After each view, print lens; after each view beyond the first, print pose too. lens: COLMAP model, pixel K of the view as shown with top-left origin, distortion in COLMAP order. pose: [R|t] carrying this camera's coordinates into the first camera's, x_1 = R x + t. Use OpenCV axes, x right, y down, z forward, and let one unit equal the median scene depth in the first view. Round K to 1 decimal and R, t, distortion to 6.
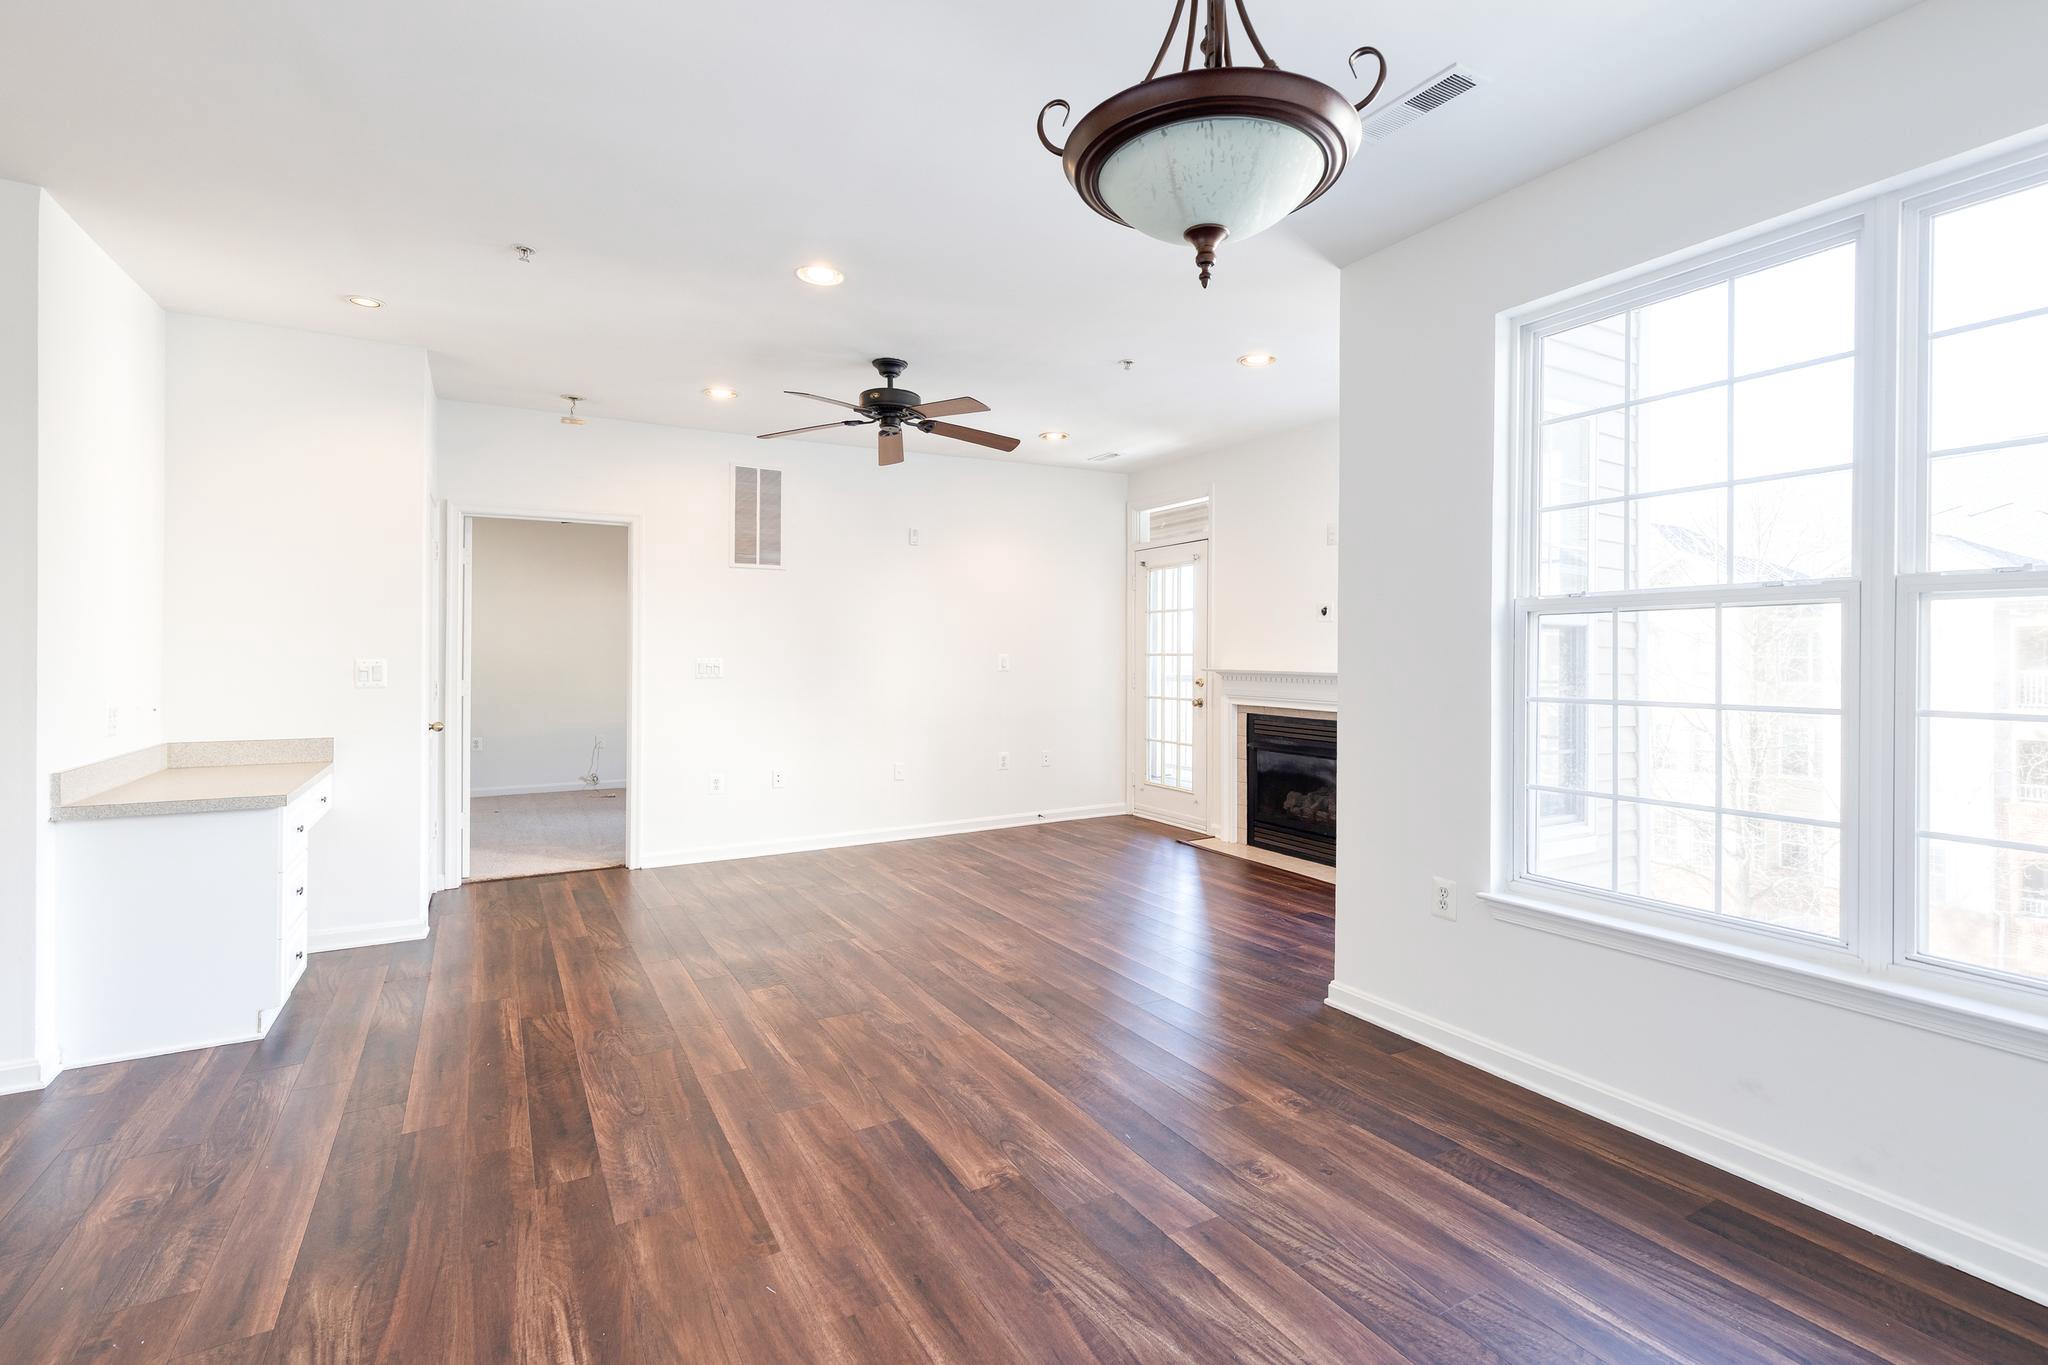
lens RADIAL K [[940.1, 0, 1033.5], [0, 940.1, 650.7], [0, 0, 1]] dist [0.008464, -0.002064]
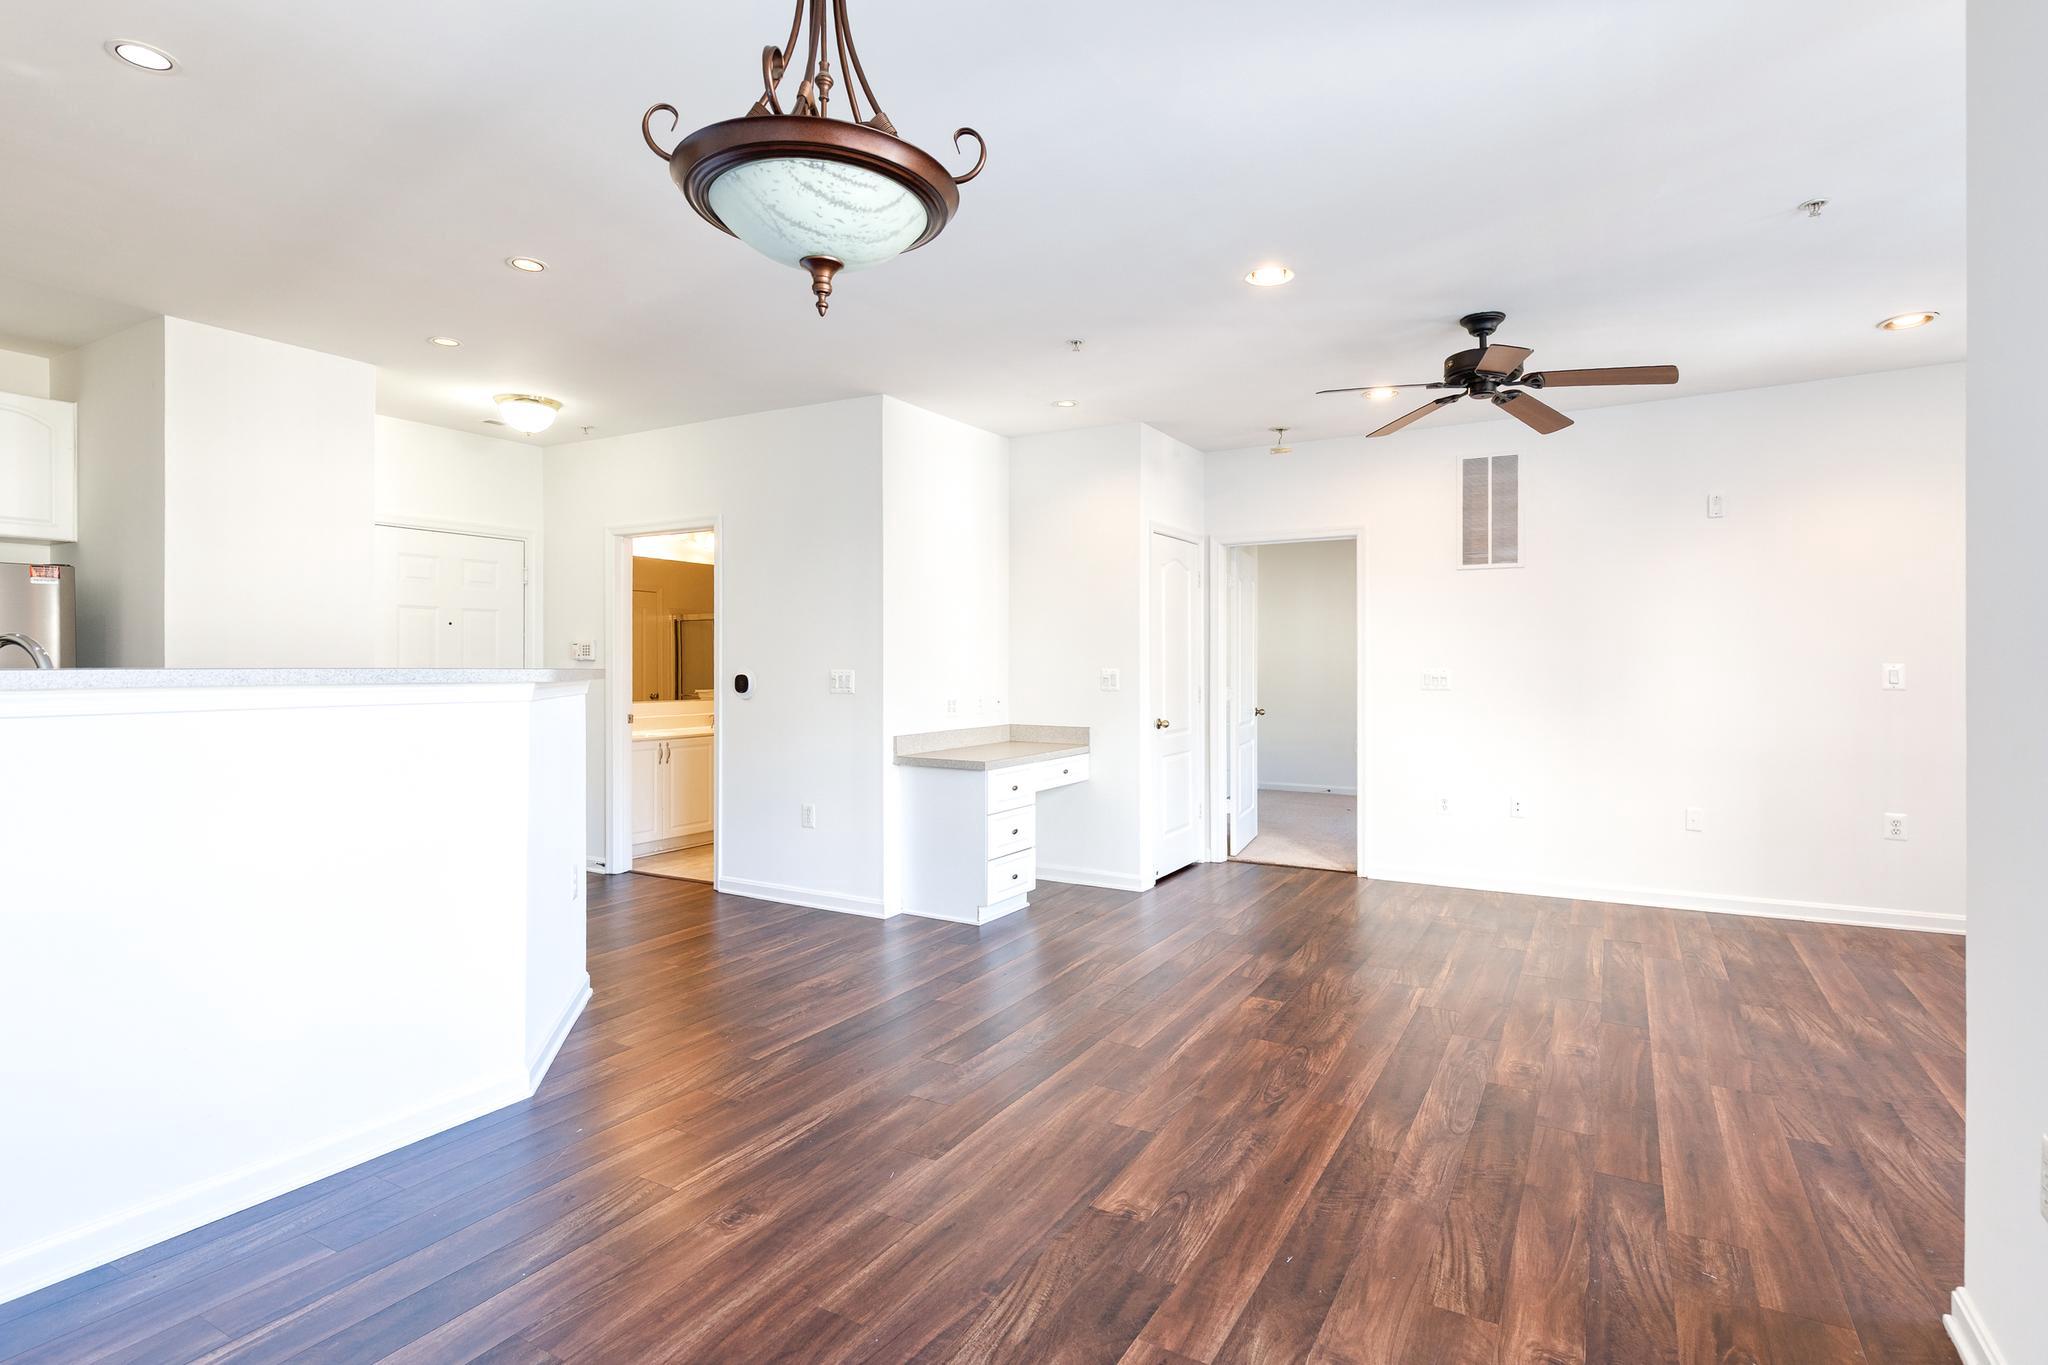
lens RADIAL K [[997.9, 0, 1061.1], [0, 997.9, 654.7], [0, 0, 1]] dist [0.013575, -0.002343]
pose [[0.513808, -0.009069, -0.857857, 0.619369], [0.005409, 0.999958, -0.007331, -0.001144], [0.857888, -0.000873, 0.513836, 0.320545]]
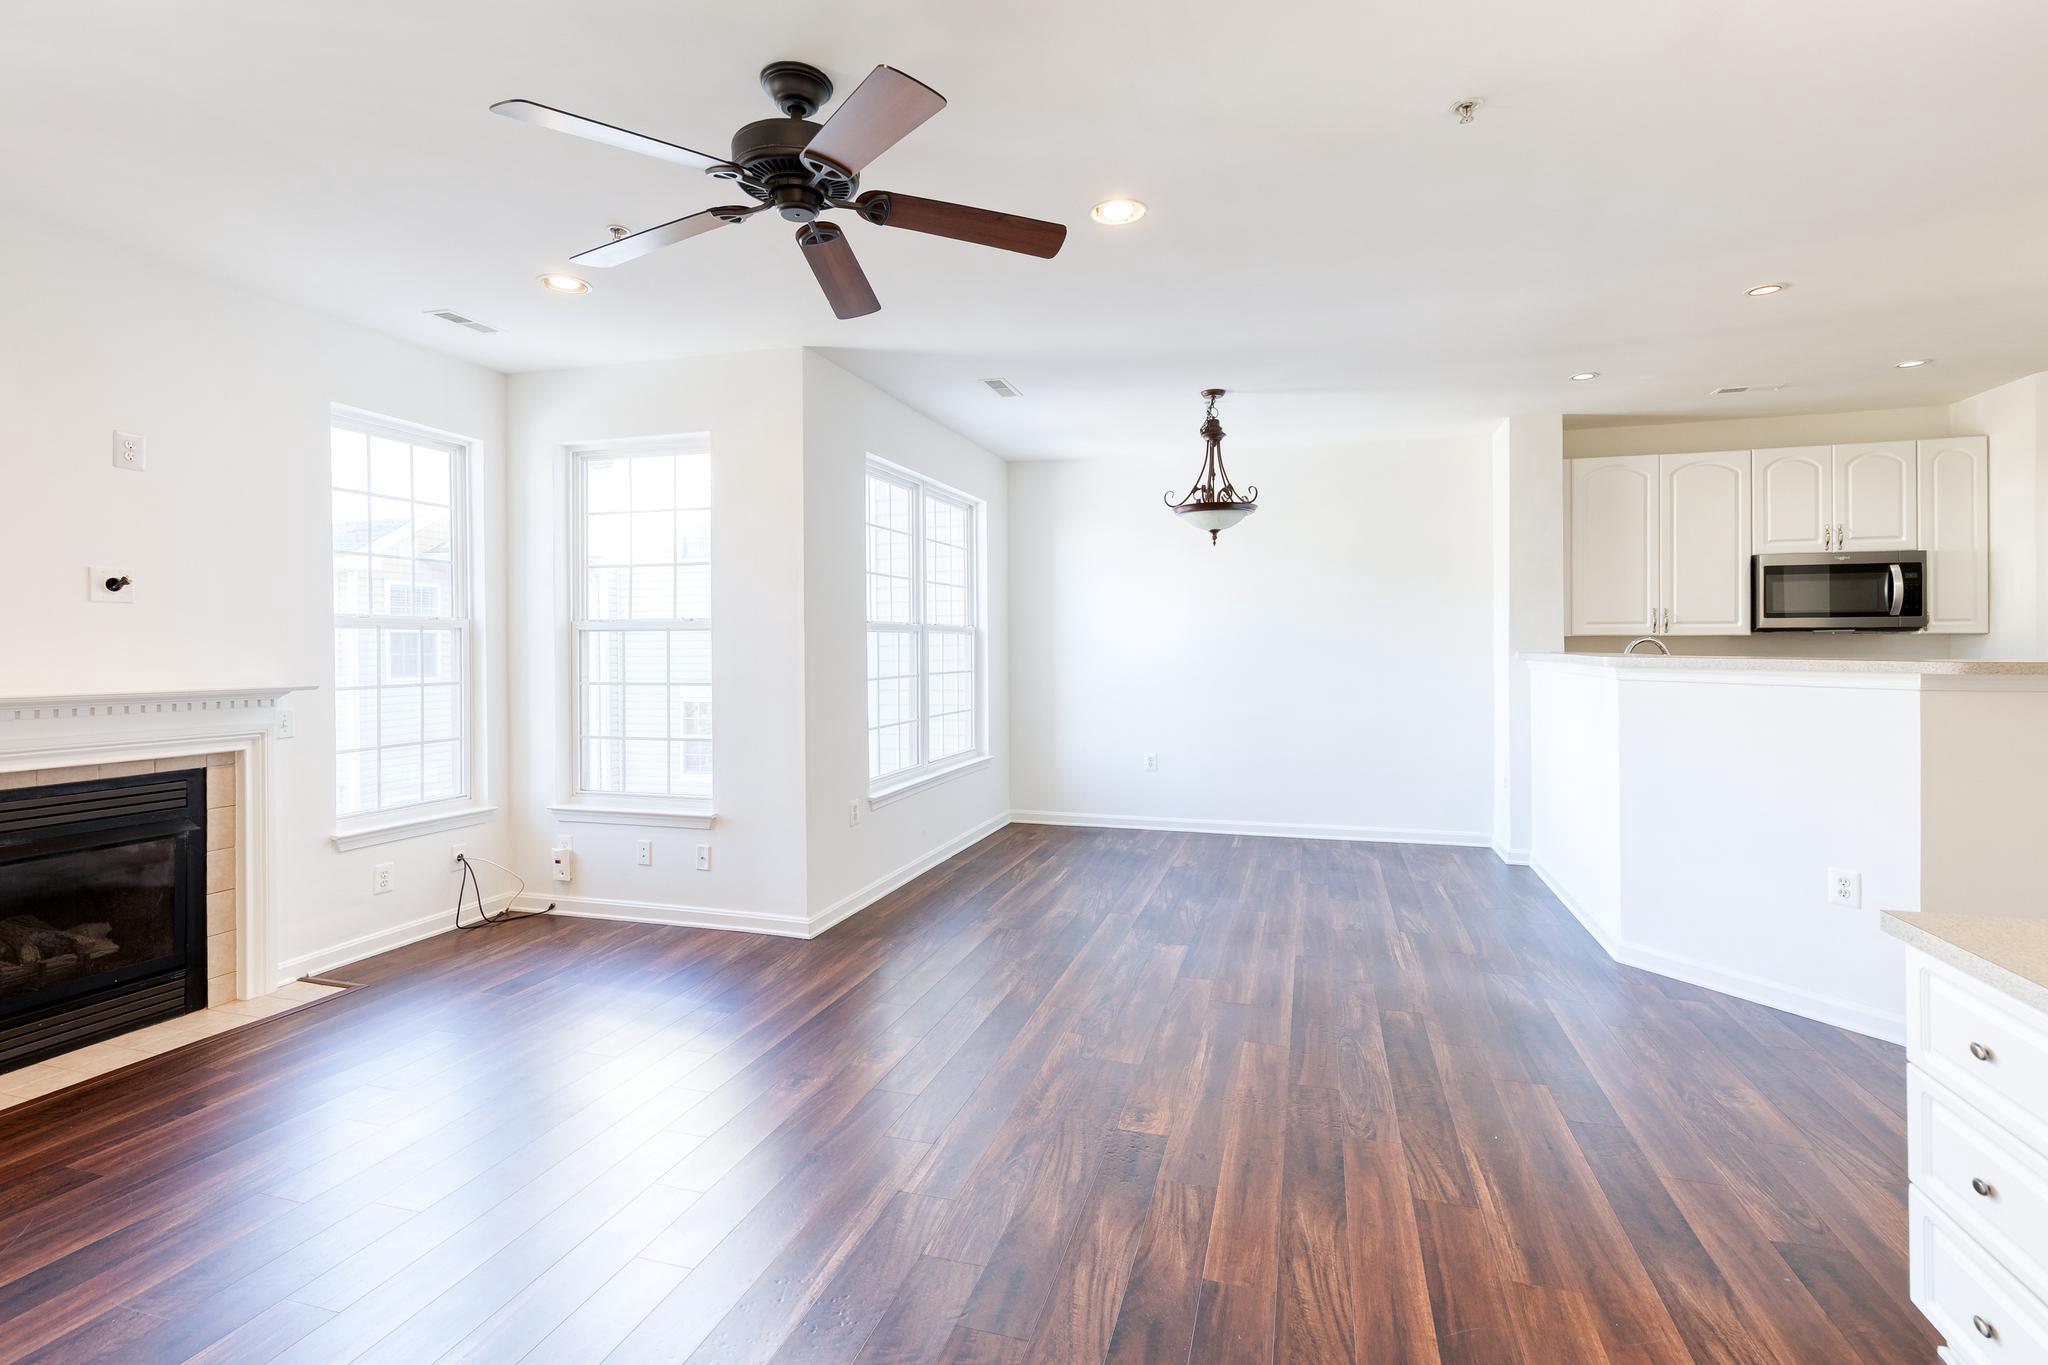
lens RADIAL K [[940.1, 0, 1034.5], [0, 940.1, 639.8], [0, 0, 1]] dist [0.008464, -0.002064]
pose [[-0.686416, 0.004546, 0.727194, -0.896418], [-0.000633, 0.999976, -0.006850, -0.010270], [-0.727208, -0.005162, -0.686397, 1.856503]]
